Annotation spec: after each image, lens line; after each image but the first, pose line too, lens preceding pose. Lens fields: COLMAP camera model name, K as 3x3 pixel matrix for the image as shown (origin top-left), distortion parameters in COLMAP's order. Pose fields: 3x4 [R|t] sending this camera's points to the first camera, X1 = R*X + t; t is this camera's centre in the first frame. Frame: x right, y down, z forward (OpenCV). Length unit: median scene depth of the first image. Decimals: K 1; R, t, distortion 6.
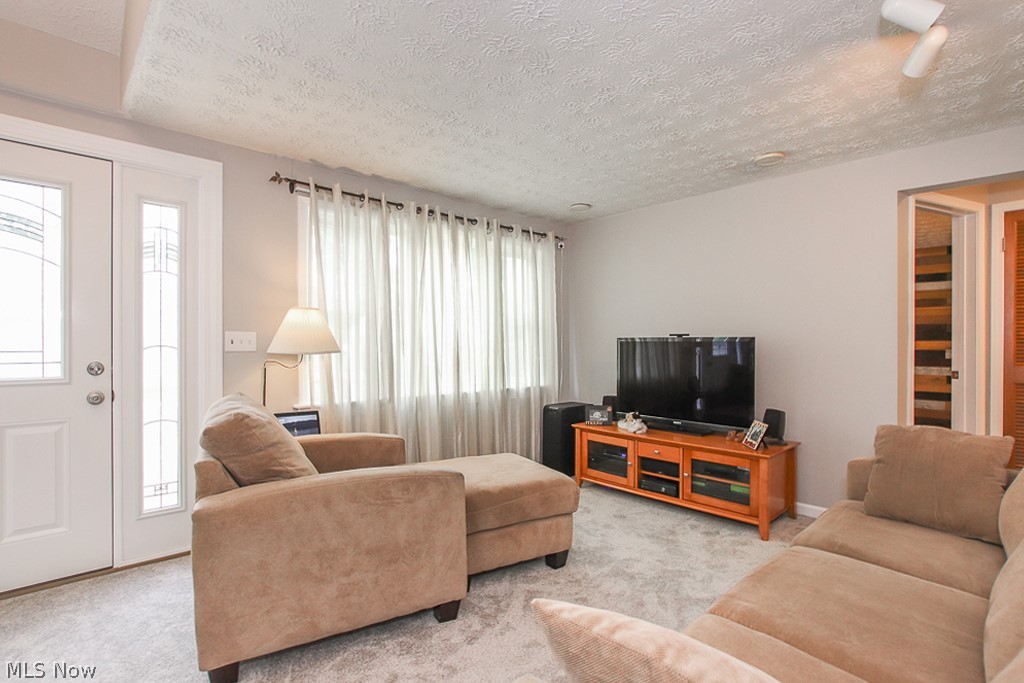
lens RADIAL K [[485.1, 0, 514.3], [0, 485.1, 345.0], [0, 0, 1]] dist [-0.024181, -0.000124]
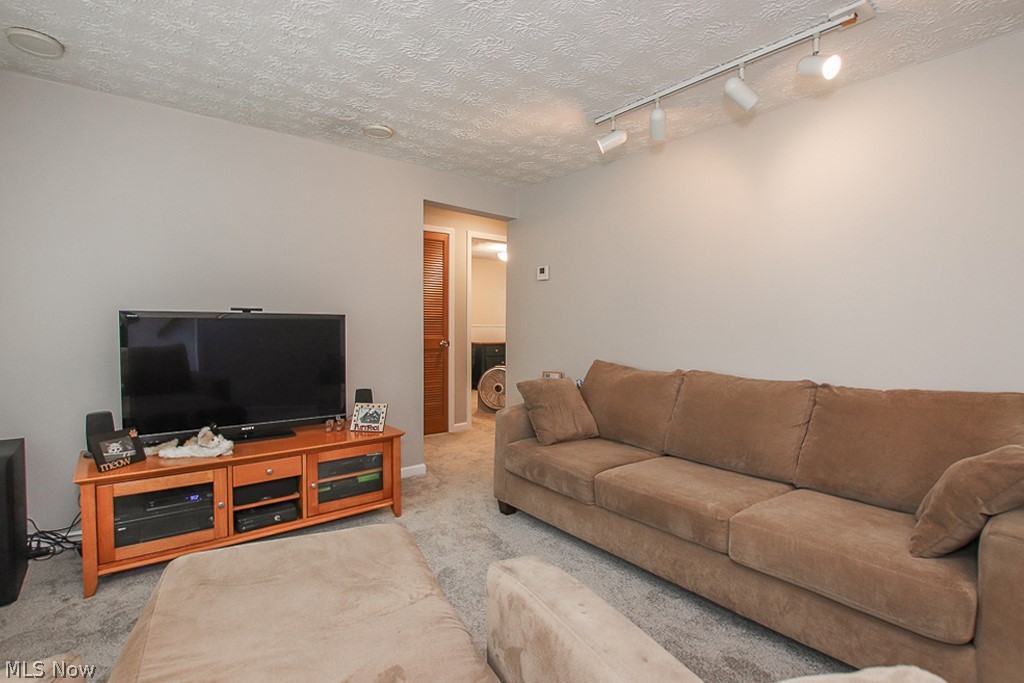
lens RADIAL K [[482.1, 0, 512.0], [0, 482.1, 341.5], [0, 0, 1]] dist [-0.000255, 0.000006]
pose [[0.079226, -0.038484, 0.996114, -0.423354], [-0.003966, 0.999234, 0.038920, -0.002310], [-0.996849, -0.007034, 0.079013, 0.630887]]
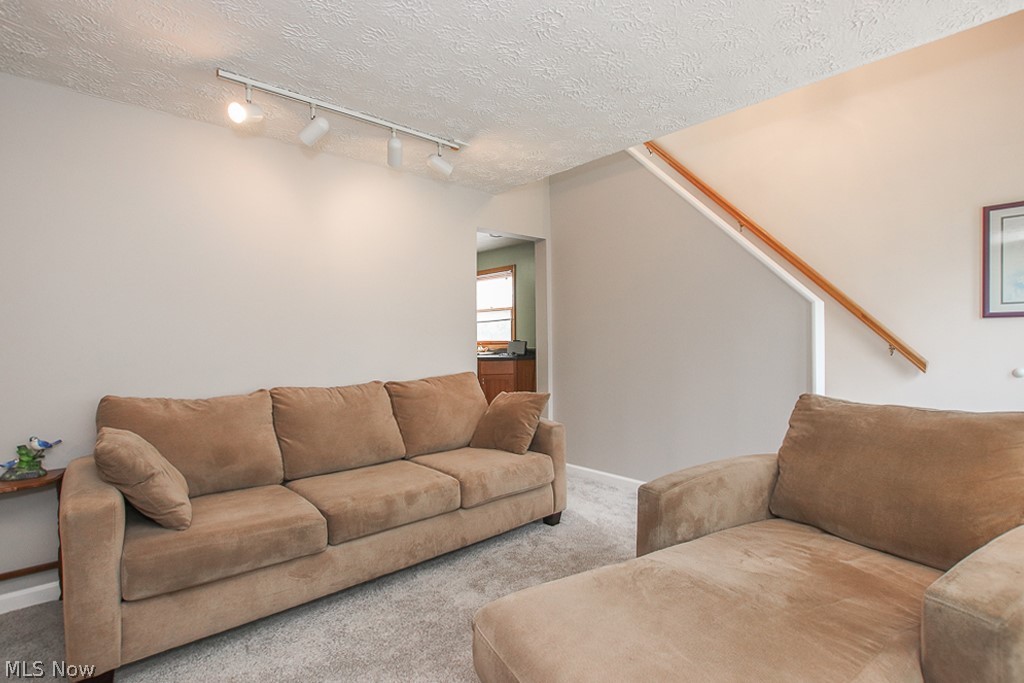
lens RADIAL K [[485.1, 0, 514.3], [0, 485.1, 345.0], [0, 0, 1]] dist [-0.024181, -0.000124]
pose [[-0.999417, 0.009315, 0.032855, 0.001547], [0.009726, 0.999876, 0.012385, 0.002595], [-0.032736, 0.012697, -0.999383, 1.140142]]
